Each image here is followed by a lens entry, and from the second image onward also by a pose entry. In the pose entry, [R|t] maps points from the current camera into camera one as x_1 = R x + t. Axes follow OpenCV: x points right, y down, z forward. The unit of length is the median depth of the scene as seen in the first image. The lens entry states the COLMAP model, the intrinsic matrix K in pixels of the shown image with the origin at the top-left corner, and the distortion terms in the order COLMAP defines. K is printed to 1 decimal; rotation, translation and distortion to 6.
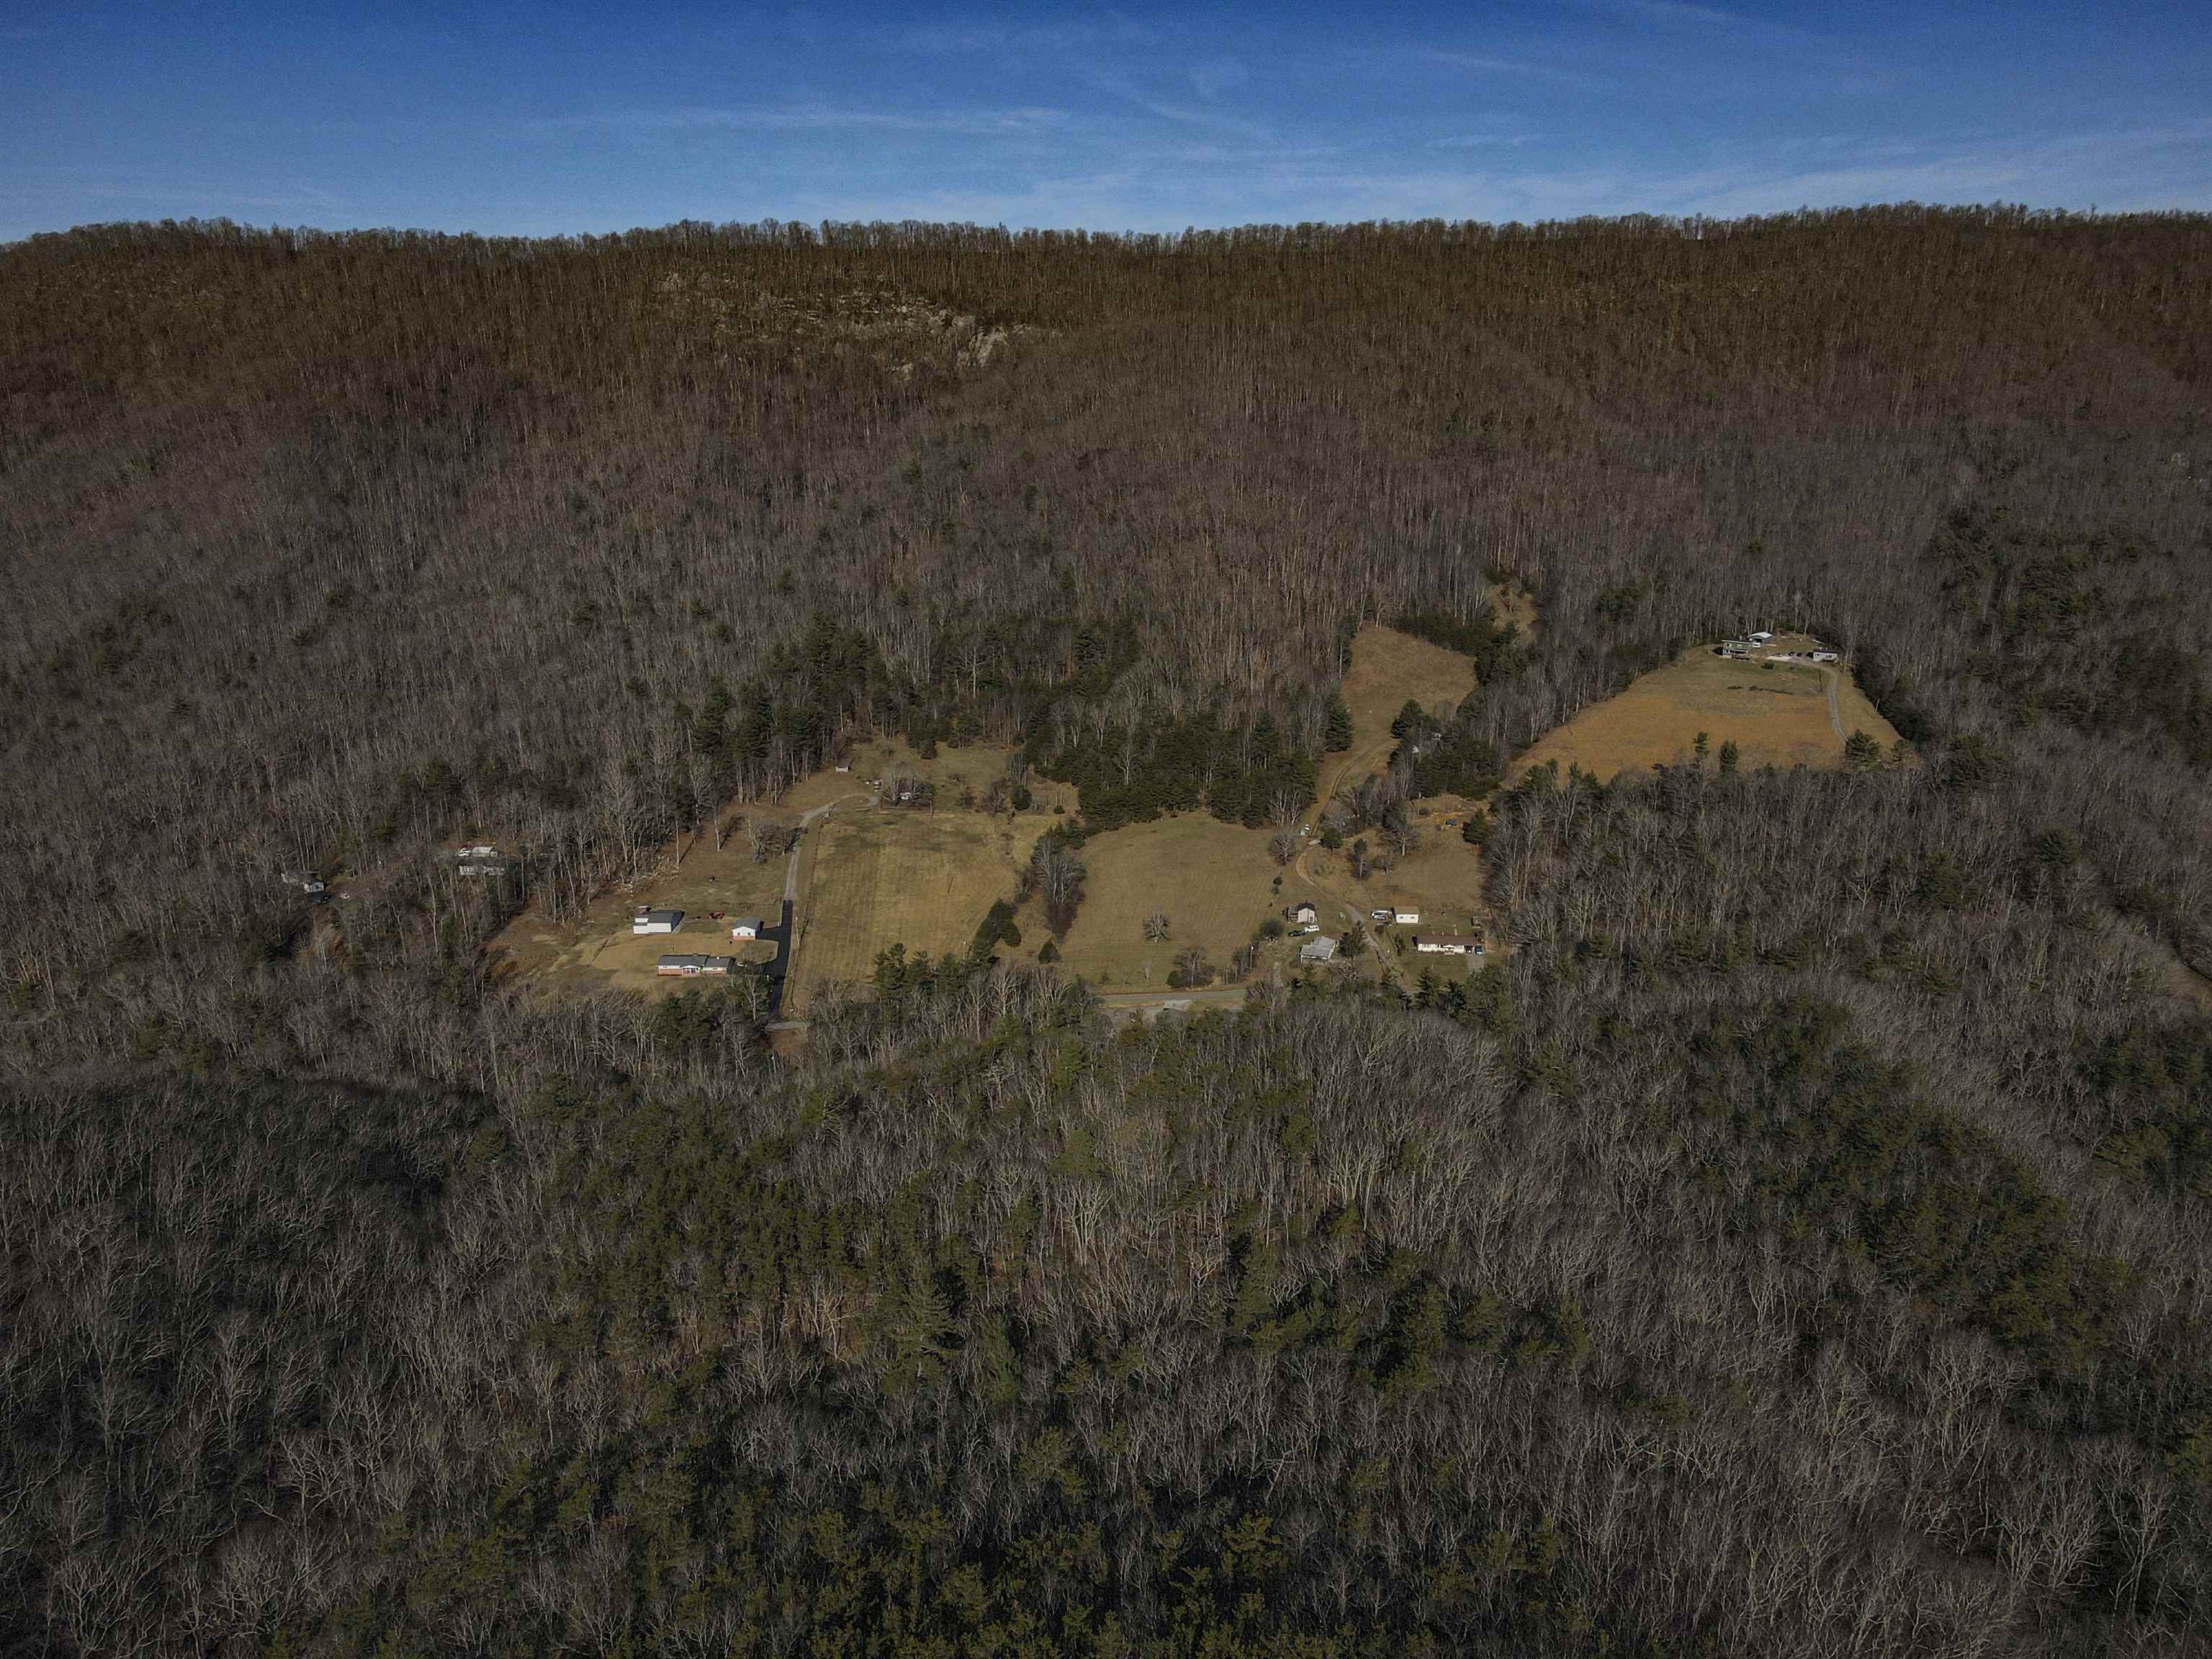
lens RADIAL K [[1596.6, 0, 1111.5], [0, 1596.6, 835.5], [0, 0, 1]] dist [0.006209, 0.006298]
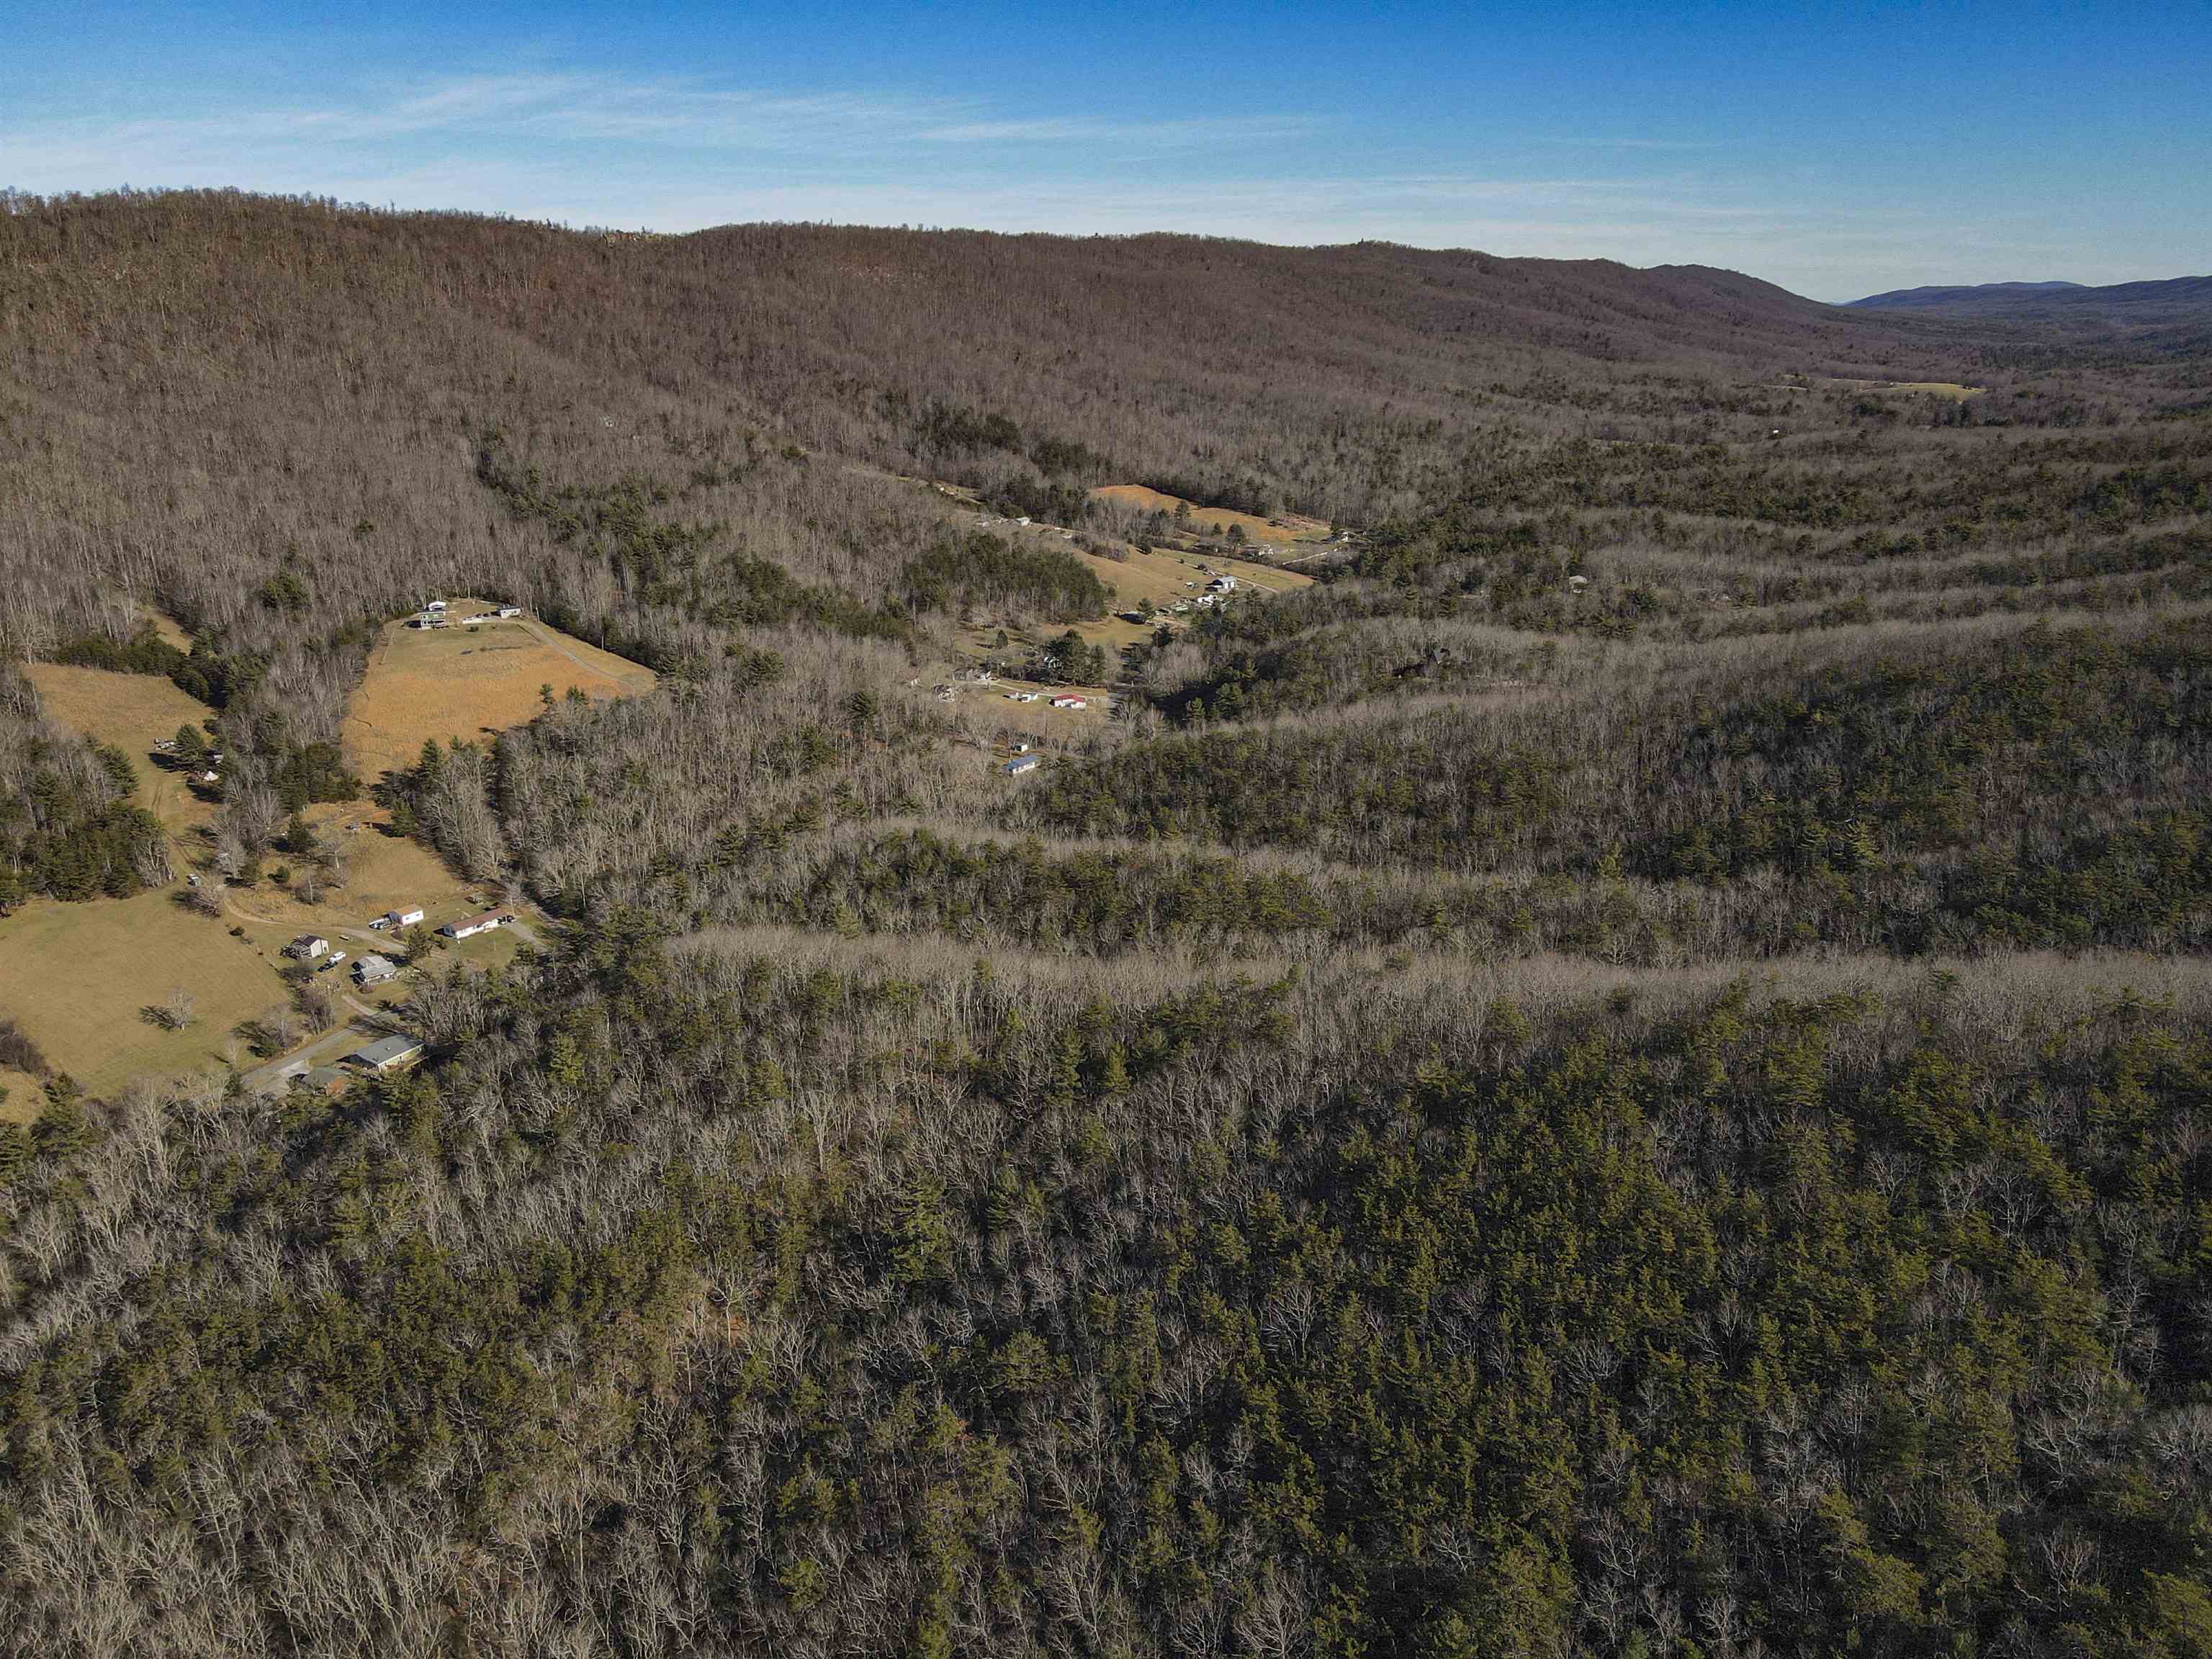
lens RADIAL K [[1596.6, 0, 1111.5], [0, 1596.6, 835.5], [0, 0, 1]] dist [0.006209, 0.006298]
pose [[0.515787, -0.268906, 0.813421, -0.320320], [0.261985, 0.953487, 0.149086, -0.025304], [-0.815676, 0.136207, 0.562246, 0.080398]]
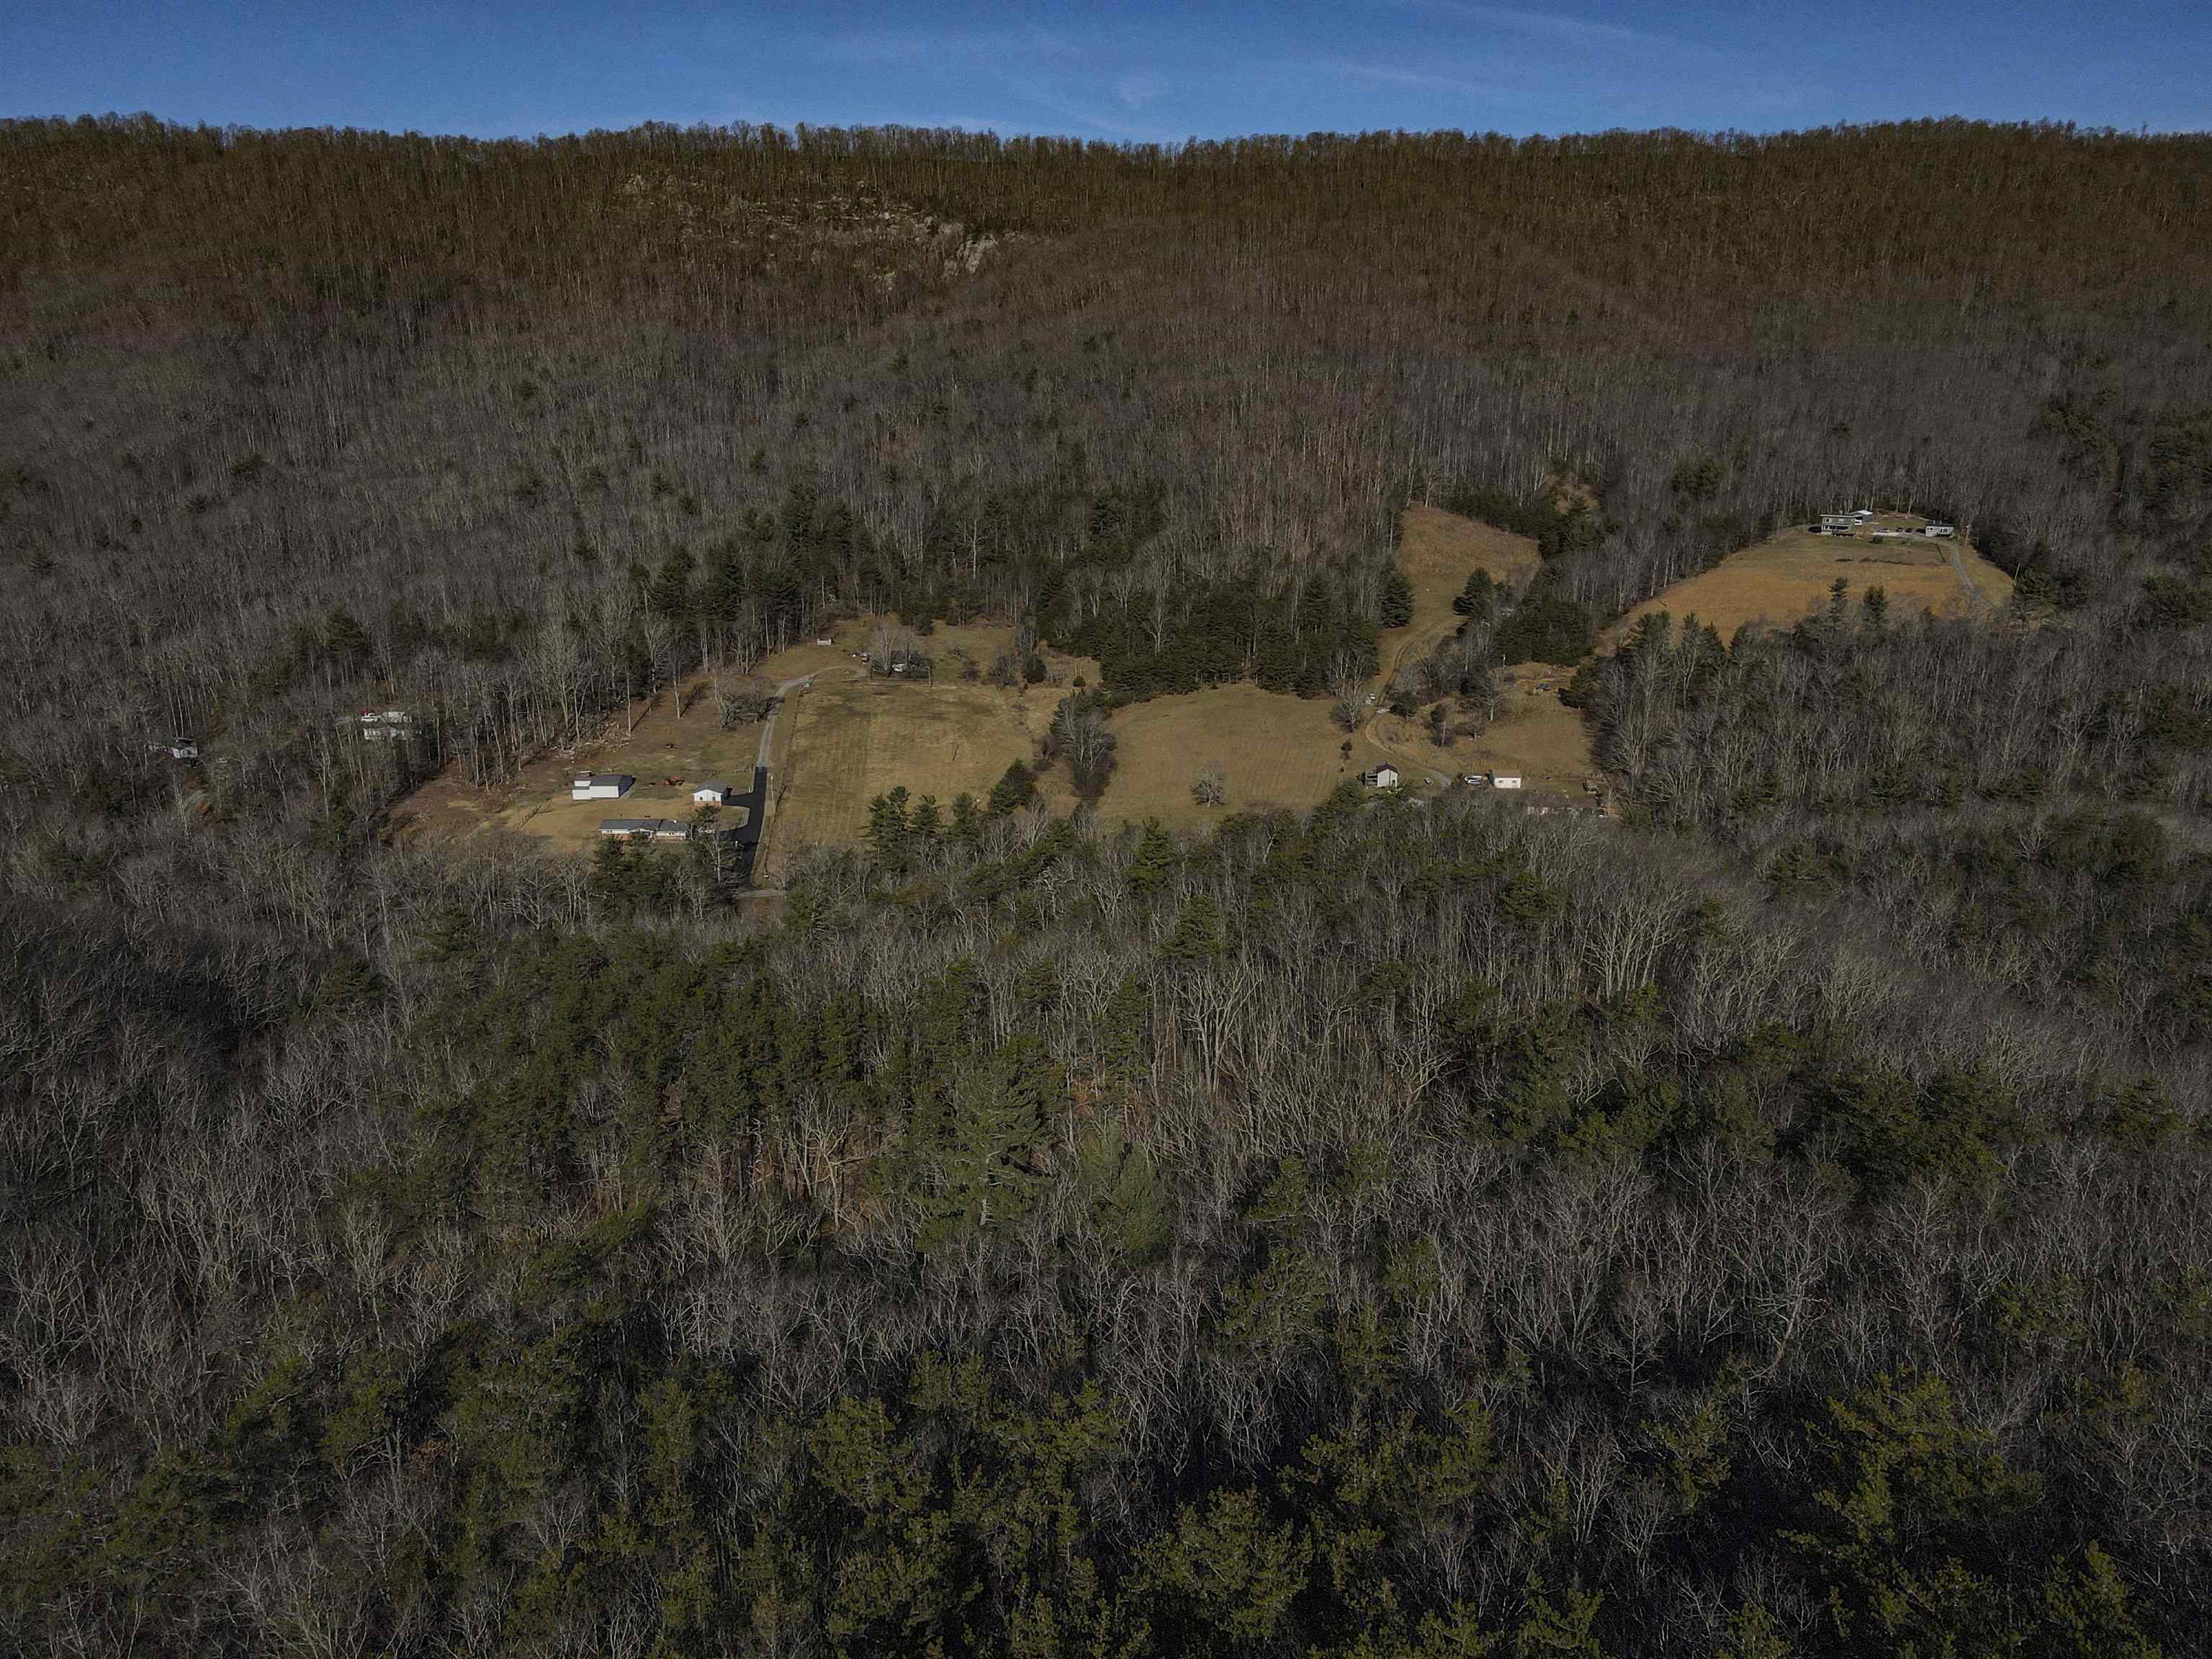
lens RADIAL K [[1596.6, 0, 1111.5], [0, 1596.6, 835.5], [0, 0, 1]] dist [0.006209, 0.006298]
pose [[0.999864, -0.001079, 0.016429, -0.029778], [0.001175, 0.999982, -0.005850, 0.071409], [-0.016422, 0.005868, 0.999848, 0.145874]]
